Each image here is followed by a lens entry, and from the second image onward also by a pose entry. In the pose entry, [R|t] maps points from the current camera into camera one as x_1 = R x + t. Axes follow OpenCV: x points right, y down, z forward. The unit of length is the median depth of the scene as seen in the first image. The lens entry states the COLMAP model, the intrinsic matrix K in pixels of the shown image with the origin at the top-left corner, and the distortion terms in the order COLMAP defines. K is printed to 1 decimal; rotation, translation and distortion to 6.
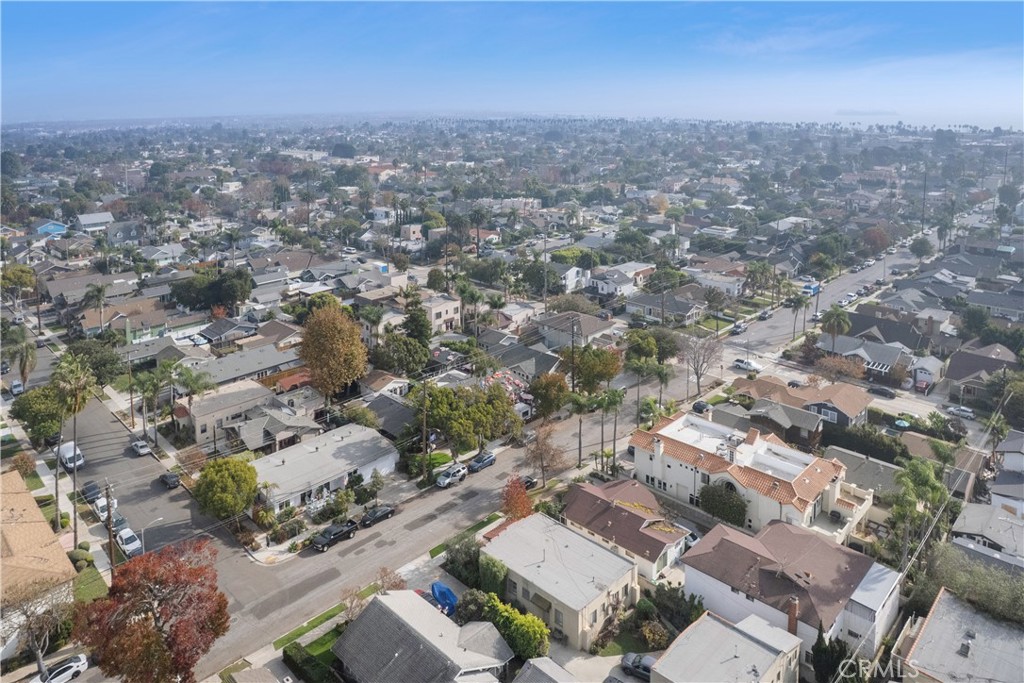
lens RADIAL K [[665.9, 0, 495.2], [0, 665.9, 341.5], [0, 0, 1]] dist [-0.046910, 0.025616]
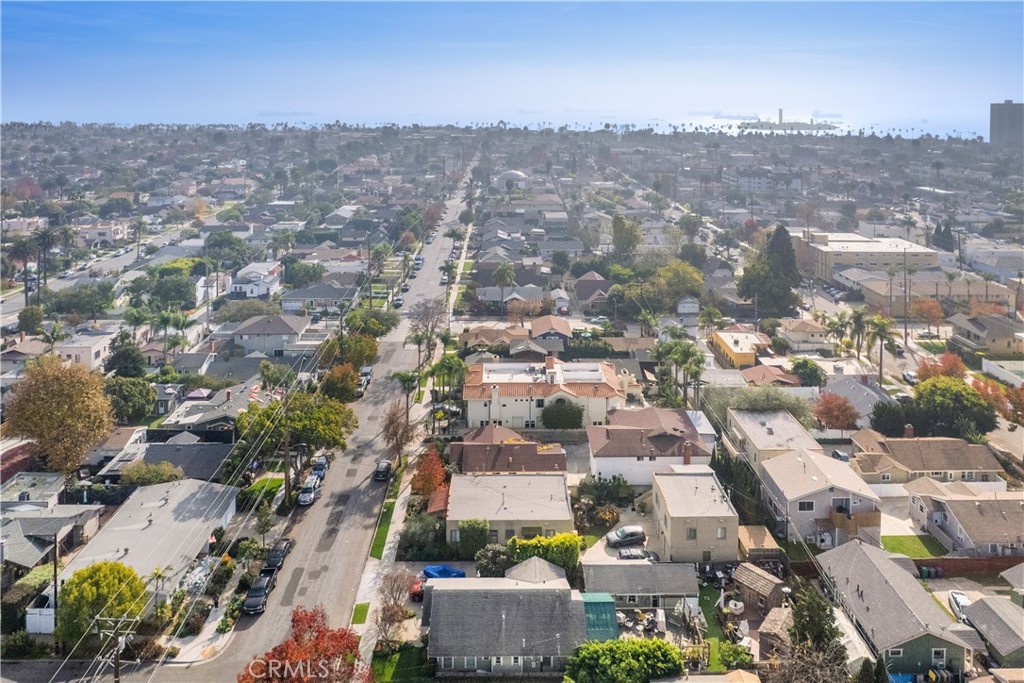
lens RADIAL K [[665.9, 0, 495.2], [0, 665.9, 341.5], [0, 0, 1]] dist [-0.046910, 0.025616]
pose [[0.713719, -0.224292, 0.663549, -0.447912], [0.226327, 0.970374, 0.084565, -0.020465], [-0.662858, 0.089823, 0.743338, 0.117672]]
